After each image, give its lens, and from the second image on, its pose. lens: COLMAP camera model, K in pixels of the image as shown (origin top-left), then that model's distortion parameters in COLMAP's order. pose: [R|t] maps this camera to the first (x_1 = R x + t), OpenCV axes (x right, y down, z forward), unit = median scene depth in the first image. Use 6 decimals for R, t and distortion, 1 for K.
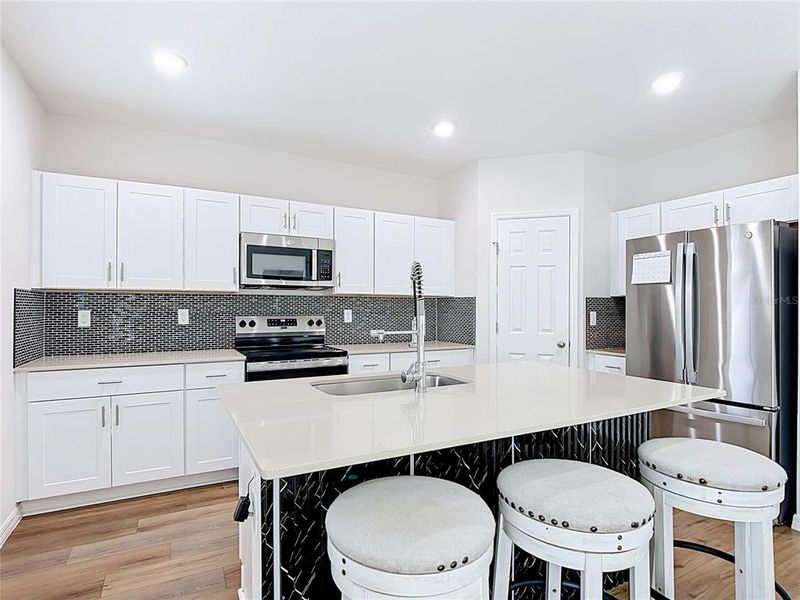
lens RADIAL K [[432.6, 0, 410.3], [0, 432.6, 306.3], [0, 0, 1]] dist [-0.003802, -0.013904]
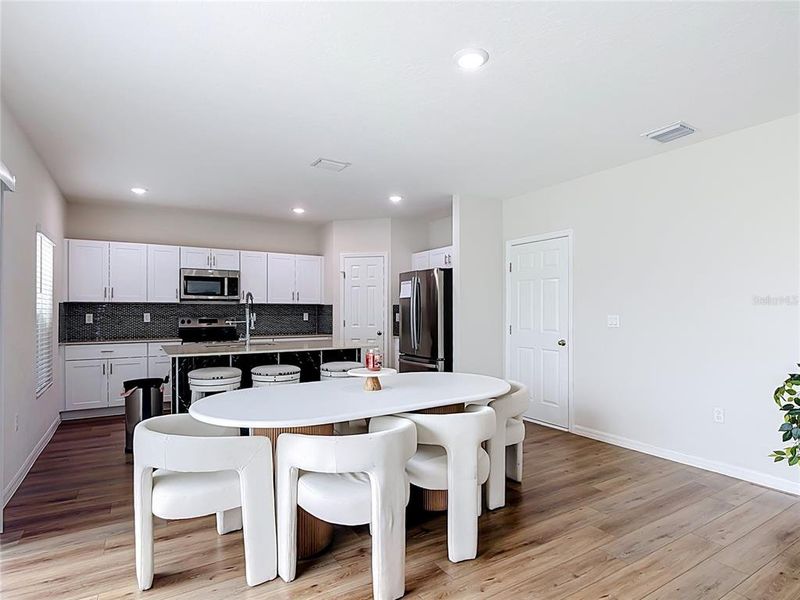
lens RADIAL K [[432.6, 0, 400.8], [0, 432.6, 312.0], [0, 0, 1]] dist [-0.003802, -0.013904]
pose [[0.999055, -0.005868, 0.043056, 0.386880], [0.005893, 0.999983, -0.000456, 0.008443], [-0.043053, 0.000709, 0.999073, -0.715973]]
